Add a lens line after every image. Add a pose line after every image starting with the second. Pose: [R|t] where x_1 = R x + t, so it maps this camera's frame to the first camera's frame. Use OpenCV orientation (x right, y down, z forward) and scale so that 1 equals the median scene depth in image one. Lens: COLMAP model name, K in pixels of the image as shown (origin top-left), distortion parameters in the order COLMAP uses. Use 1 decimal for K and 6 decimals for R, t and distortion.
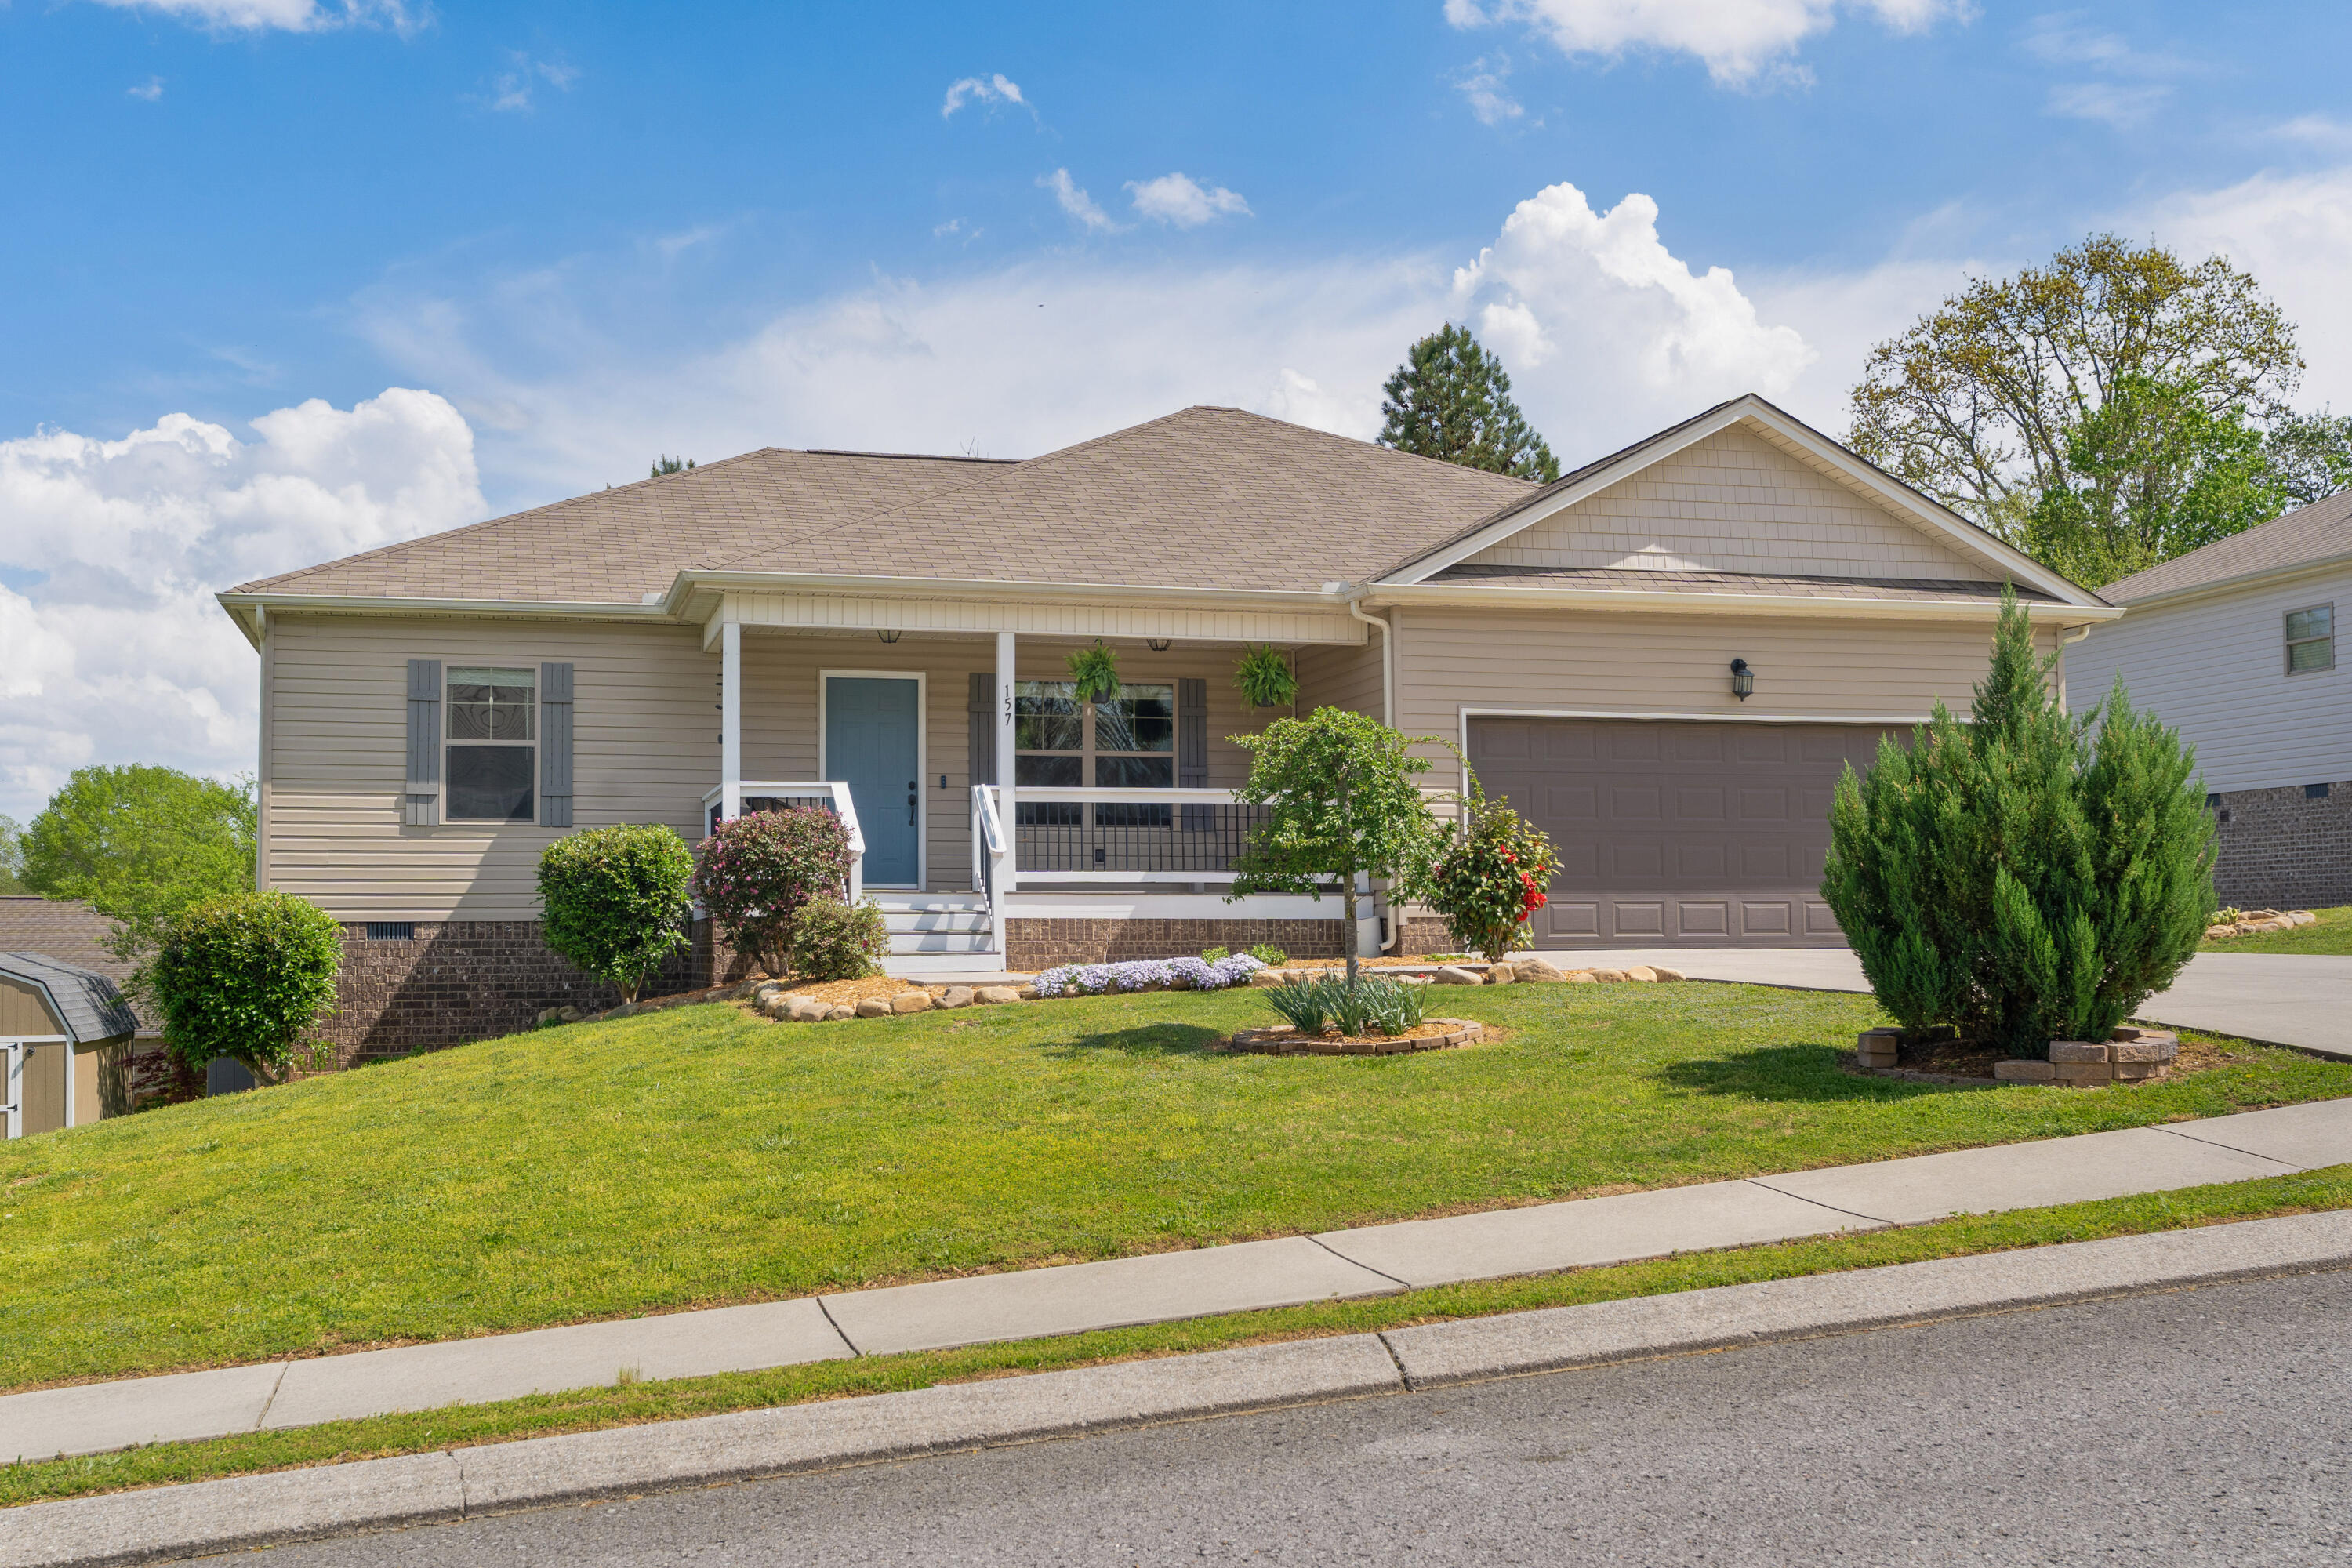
lens RADIAL K [[2372.0, 0, 1173.3], [0, 2372.0, 804.2], [0, 0, 1]] dist [0.020169, 0.000000]
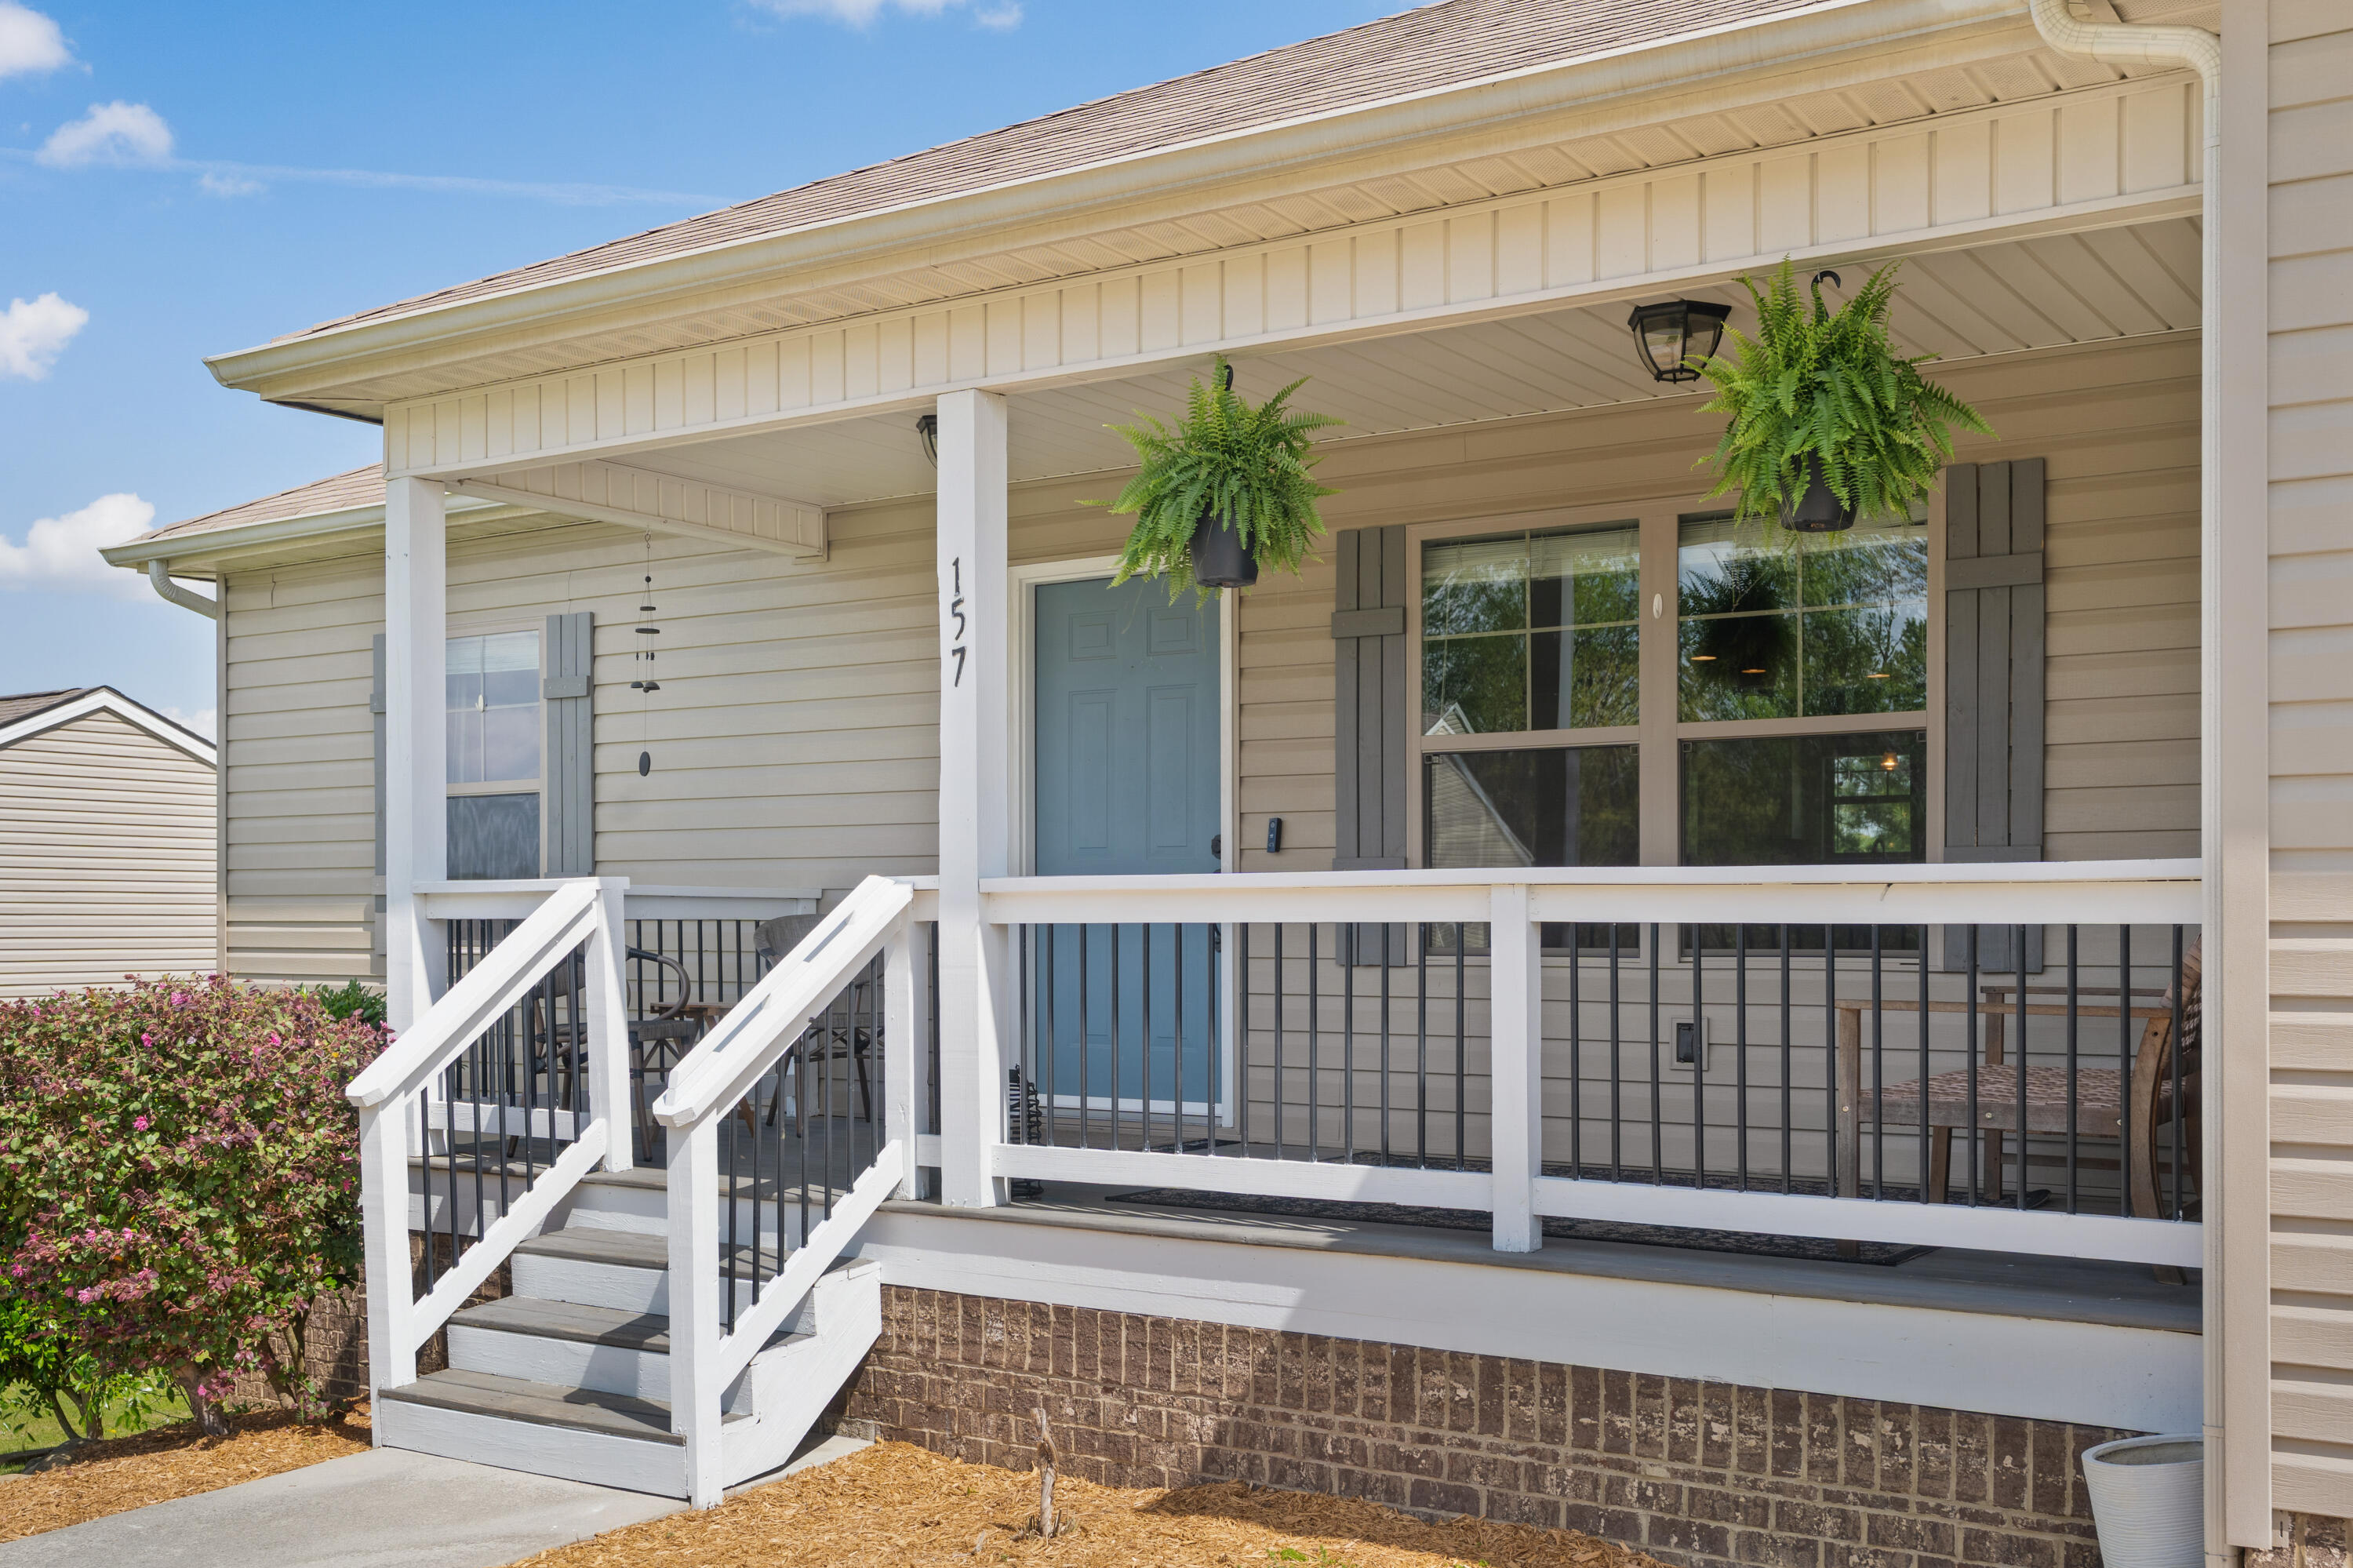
lens RADIAL K [[2399.2, 0, 1107.5], [0, 2399.2, 967.9], [0, 0, 1]] dist [-0.004472, 0.000000]
pose [[0.647098, 0.019676, -0.762153, 0.178593], [0.044130, 0.997024, 0.063207, -0.014008], [0.761128, -0.074536, 0.644304, 0.760776]]
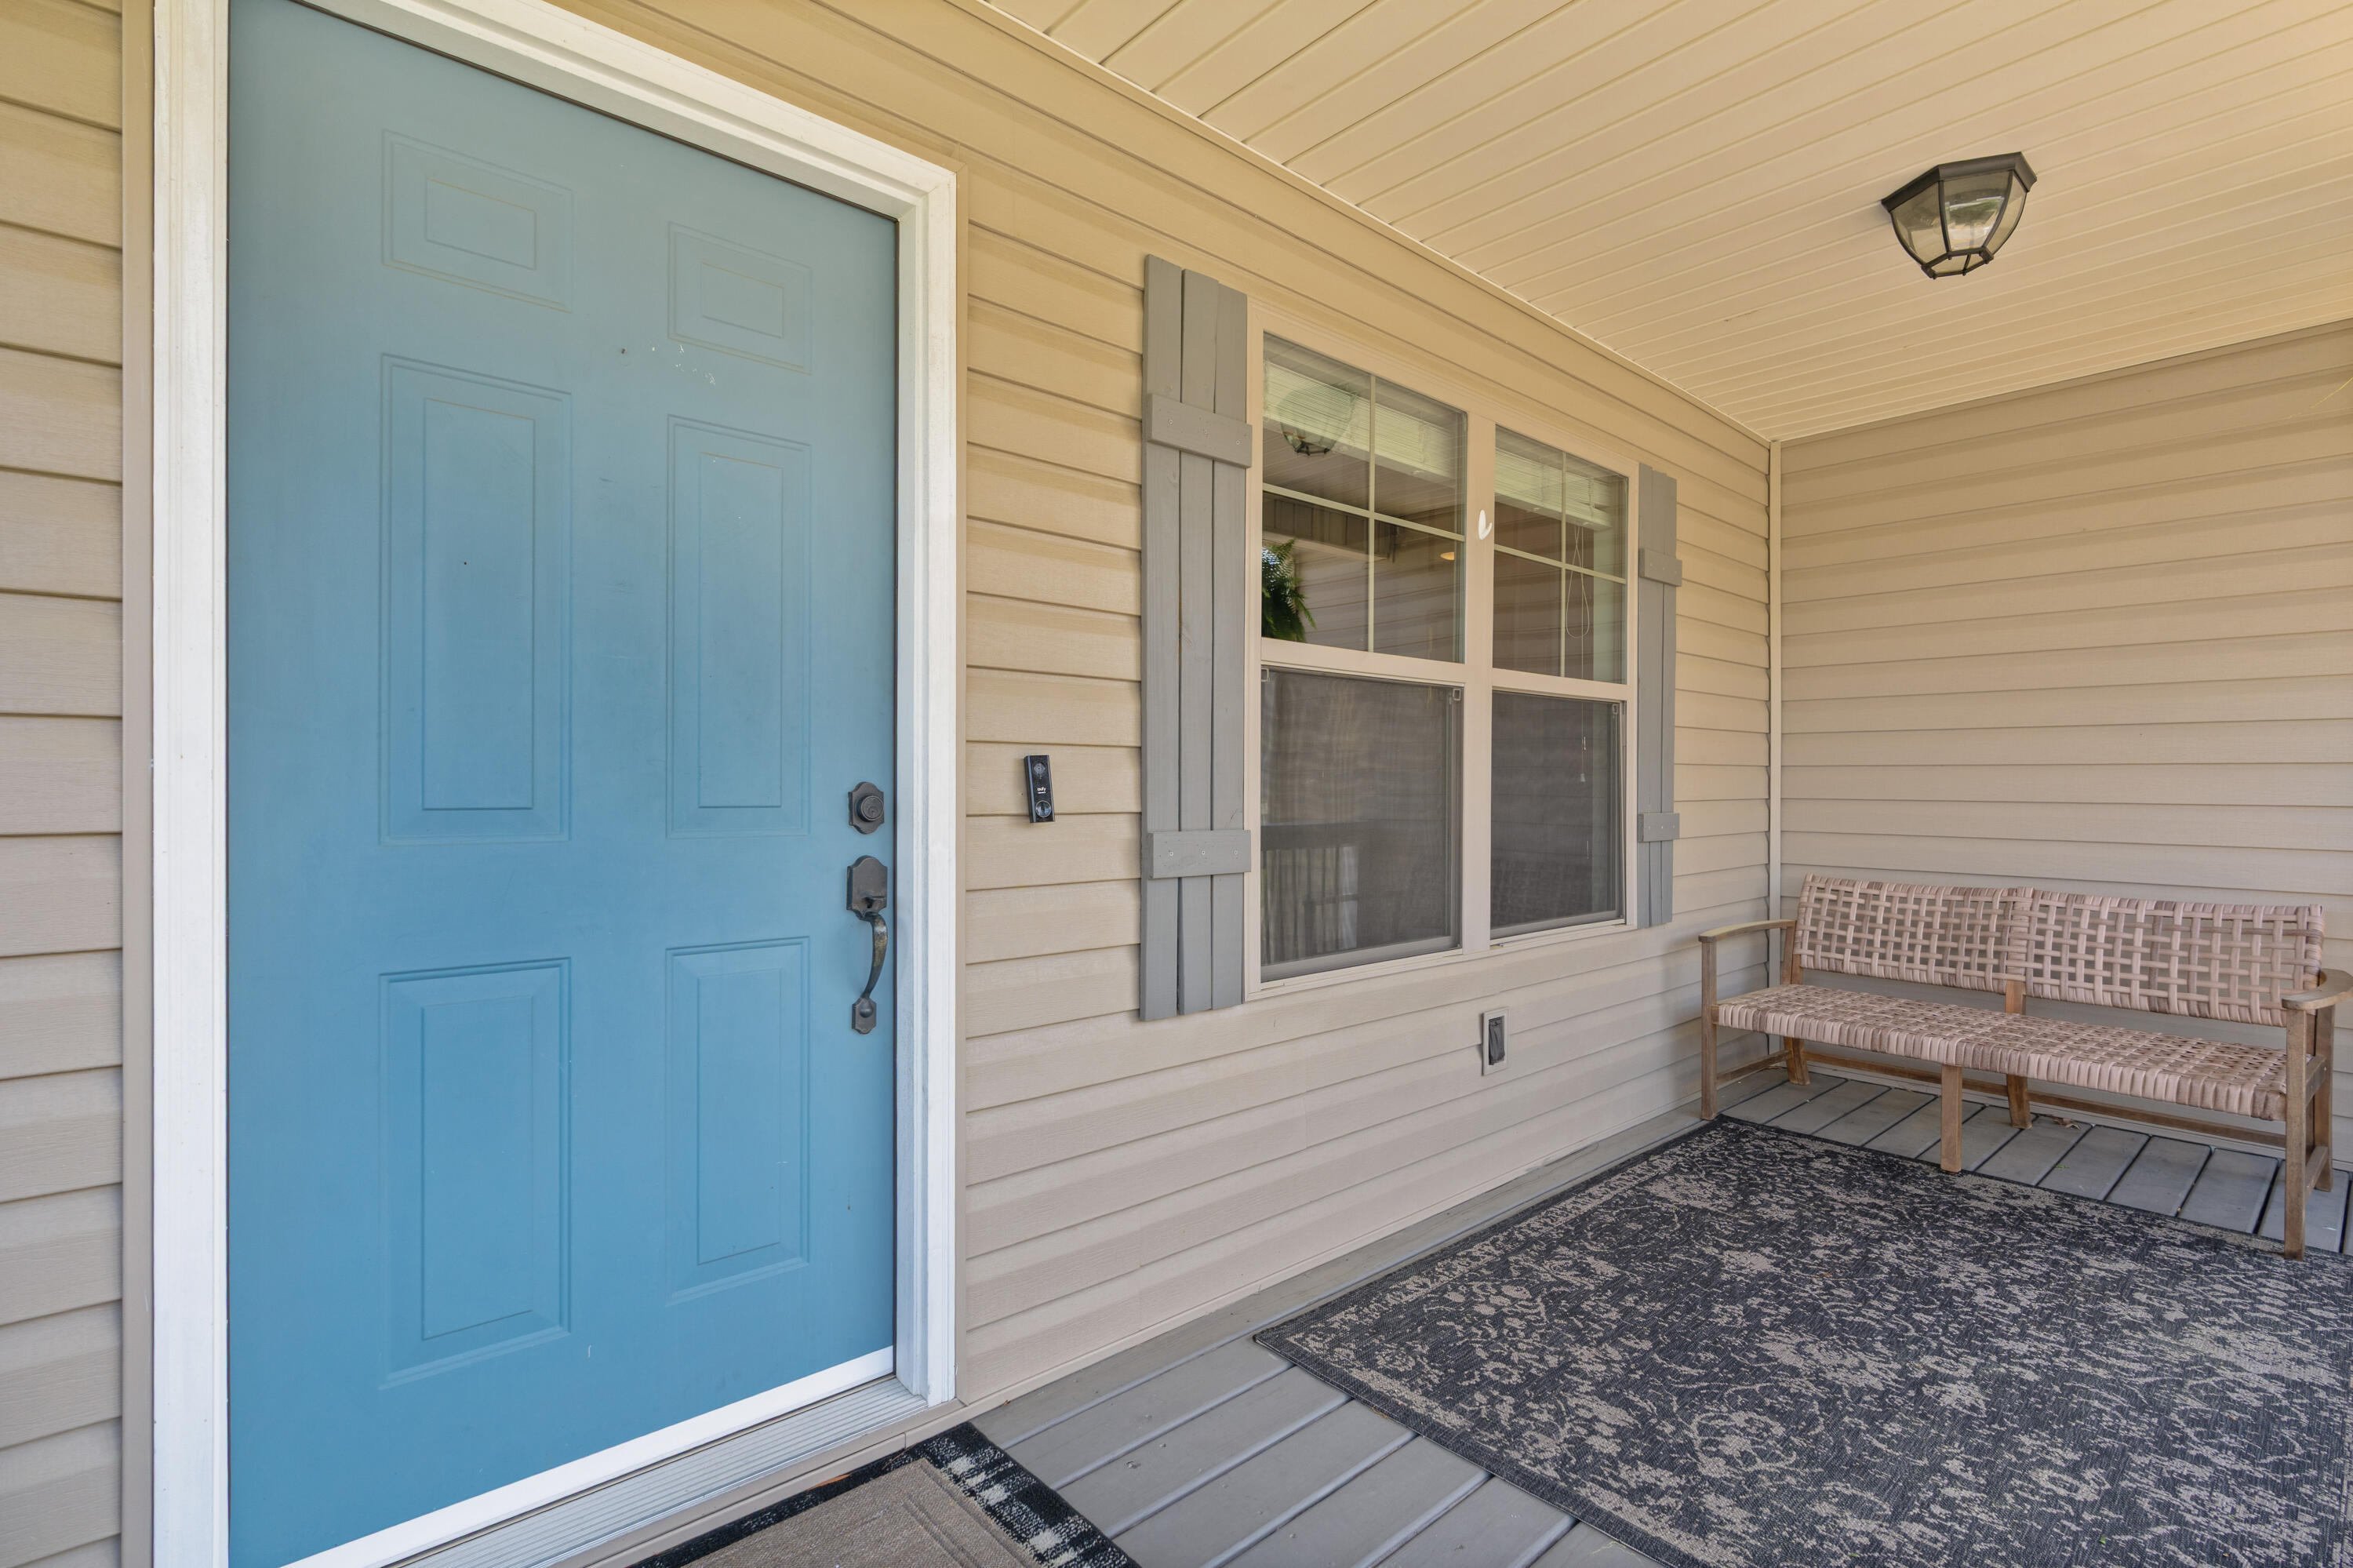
lens RADIAL K [[1114.4, 0, 1169.3], [0, 1114.4, 786.0], [0, 0, 1]] dist [0.001295, 0.000030]
pose [[0.891533, 0.007192, 0.452898, -0.132168], [-0.036460, 0.997769, 0.055926, -0.015365], [-0.451485, -0.066373, 0.889806, 0.945558]]
